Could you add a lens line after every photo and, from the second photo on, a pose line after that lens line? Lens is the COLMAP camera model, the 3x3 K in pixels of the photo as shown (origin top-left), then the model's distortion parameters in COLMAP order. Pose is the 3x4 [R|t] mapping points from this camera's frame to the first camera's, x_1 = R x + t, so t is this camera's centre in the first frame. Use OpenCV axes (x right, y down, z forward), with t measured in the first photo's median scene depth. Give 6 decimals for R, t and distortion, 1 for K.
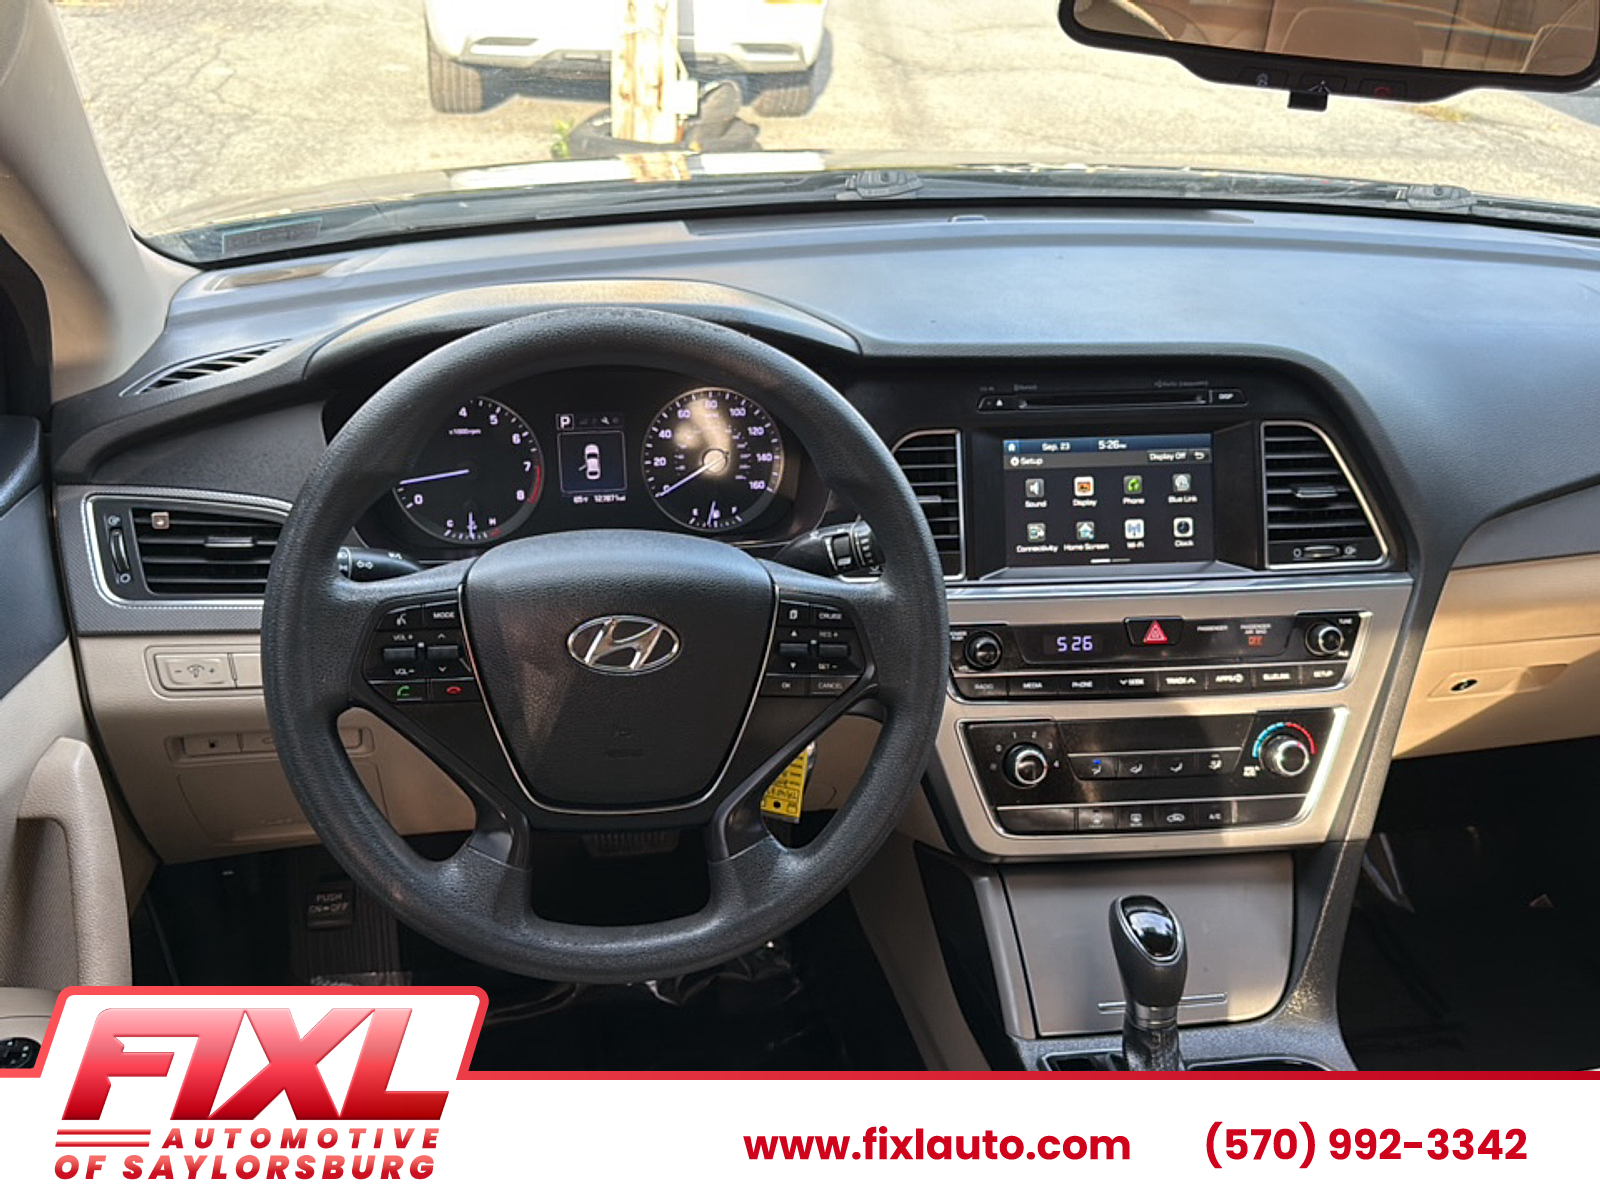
lens RADIAL K [[1463.6, 0, 800.0], [0, 1463.6, 600.0], [0, 0, 1]] dist [0.174892, -0.443536]
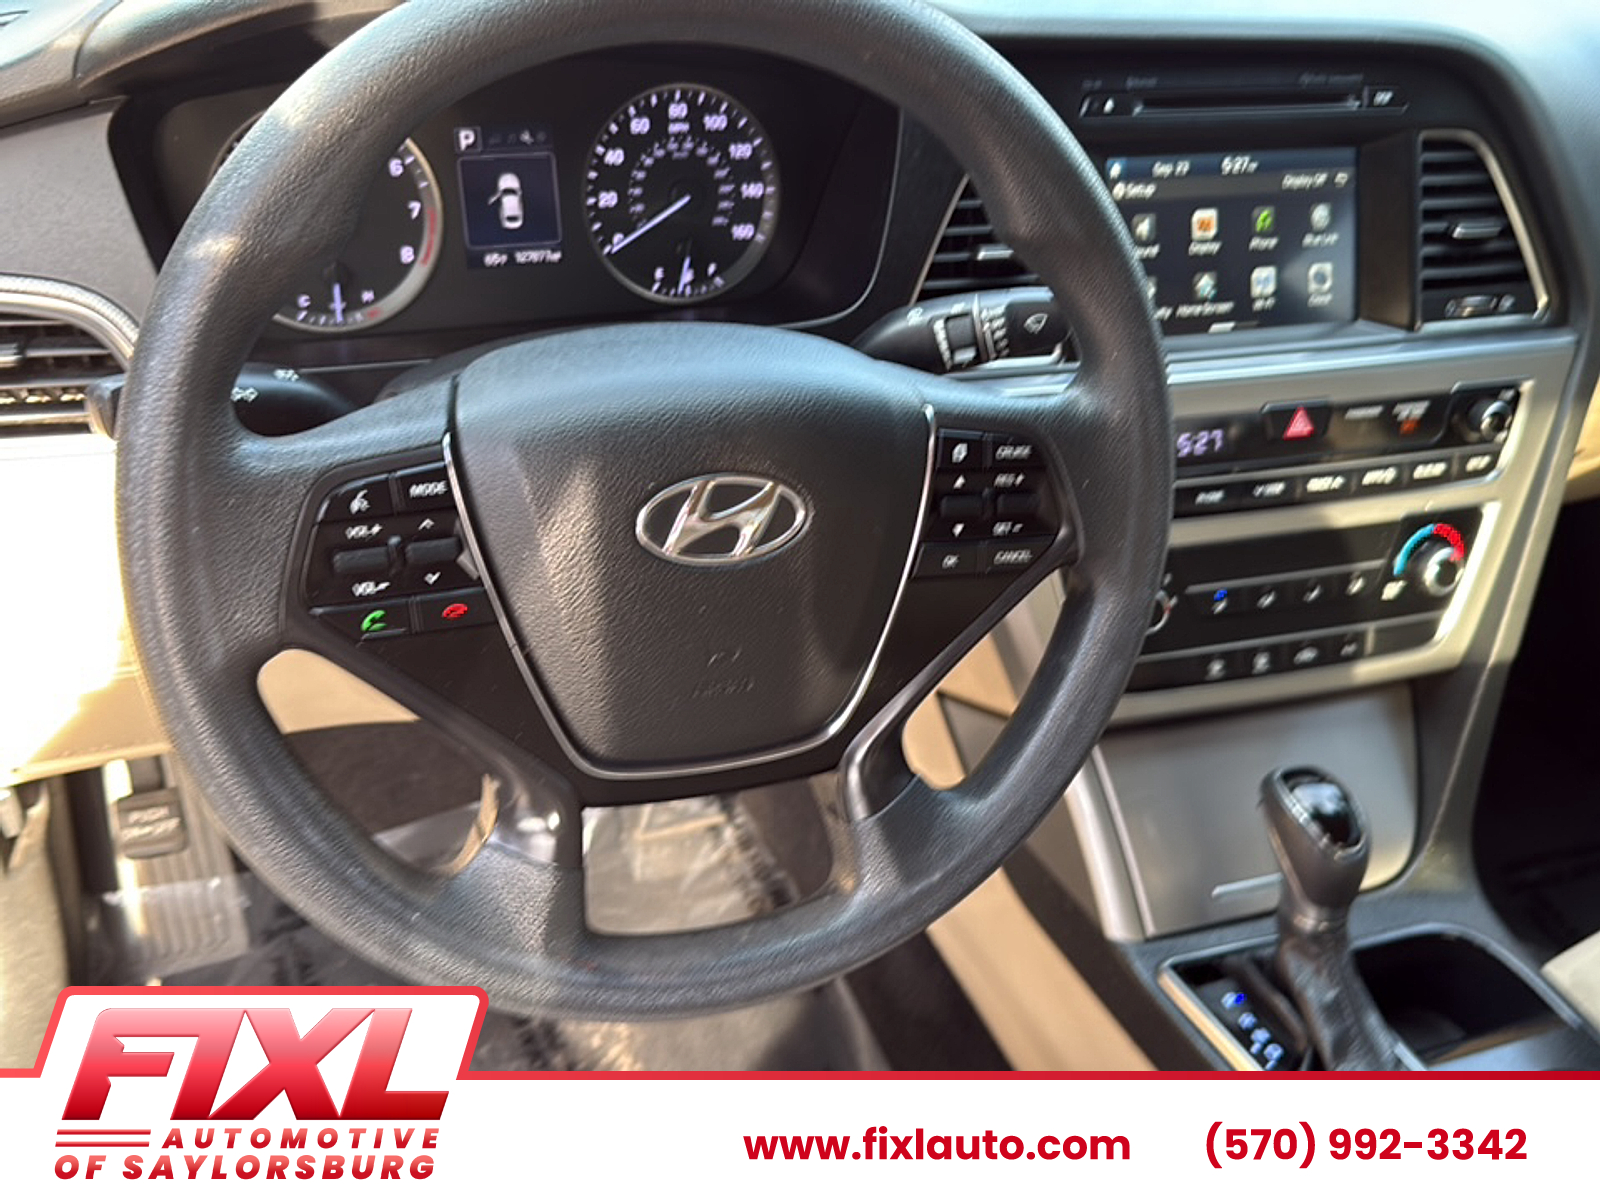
lens RADIAL K [[1463.6, 0, 800.0], [0, 1463.6, 600.0], [0, 0, 1]] dist [0.174892, -0.443536]
pose [[0.979091, -0.069030, 0.191350, -0.159247], [0.032145, 0.981345, 0.189548, -0.040408], [-0.200865, -0.179434, 0.963046, 0.293646]]
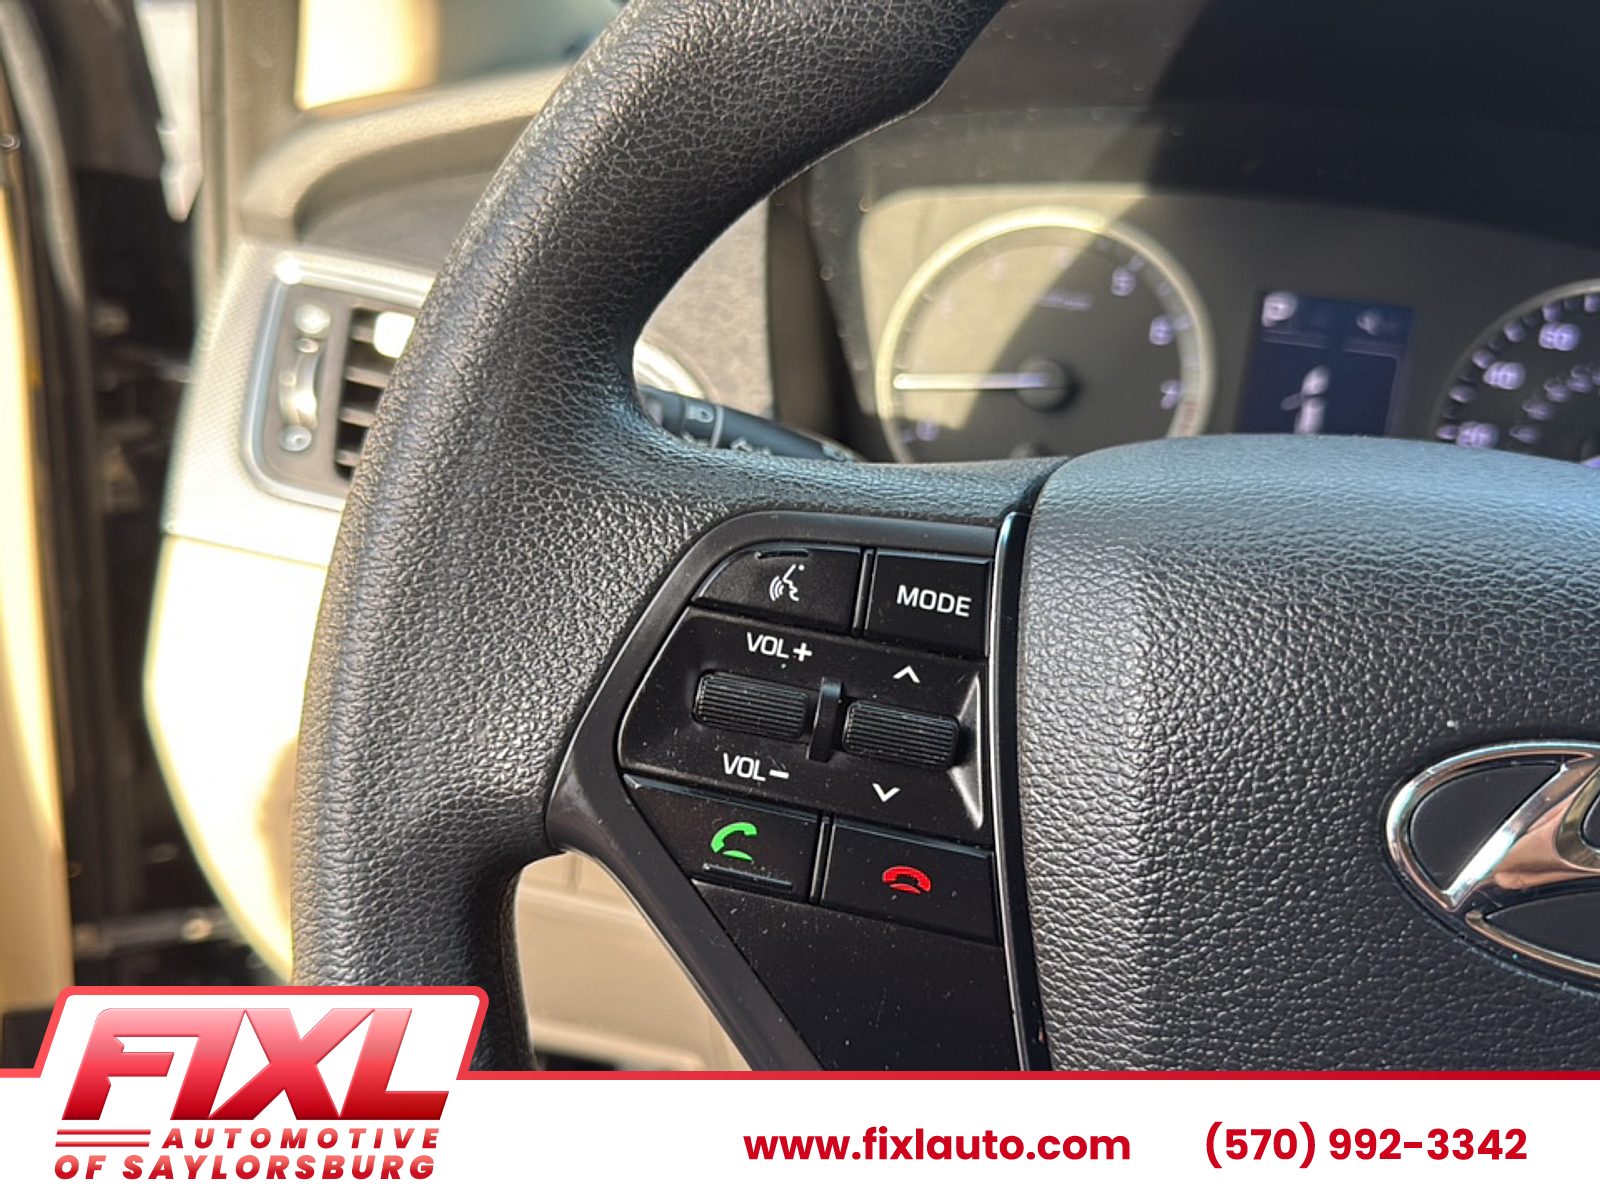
lens RADIAL K [[1463.6, 0, 800.0], [0, 1463.6, 600.0], [0, 0, 1]] dist [0.174892, -0.443536]
pose [[0.924768, 0.197676, -0.325160, -0.132186], [-0.227580, 0.972133, -0.056252, 0.023222], [0.304979, 0.126020, 0.943984, 0.553868]]
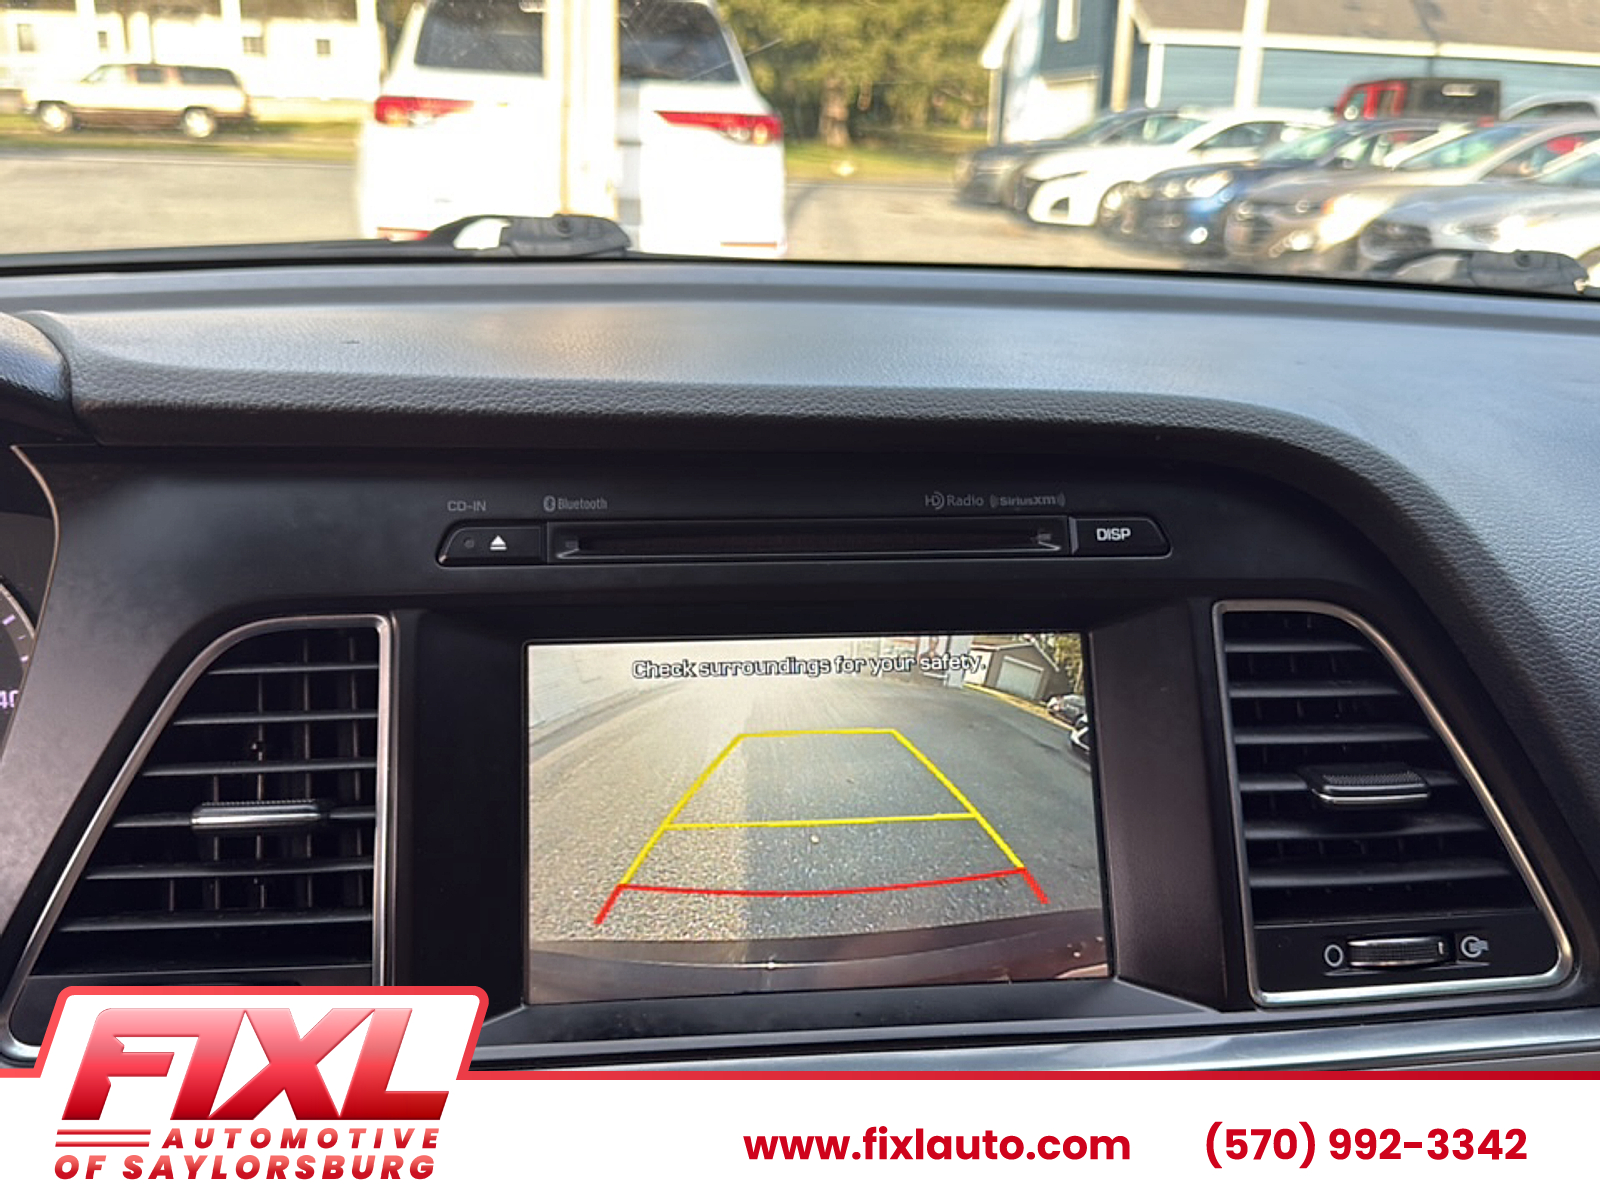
lens RADIAL K [[1463.6, 0, 800.0], [0, 1463.6, 600.0], [0, 0, 1]] dist [0.174892, -0.443536]
pose [[0.999987, -0.003843, -0.003426, 0.207032], [0.003152, 0.983150, -0.182772, -0.051685], [0.004071, 0.182759, 0.983149, 0.628564]]
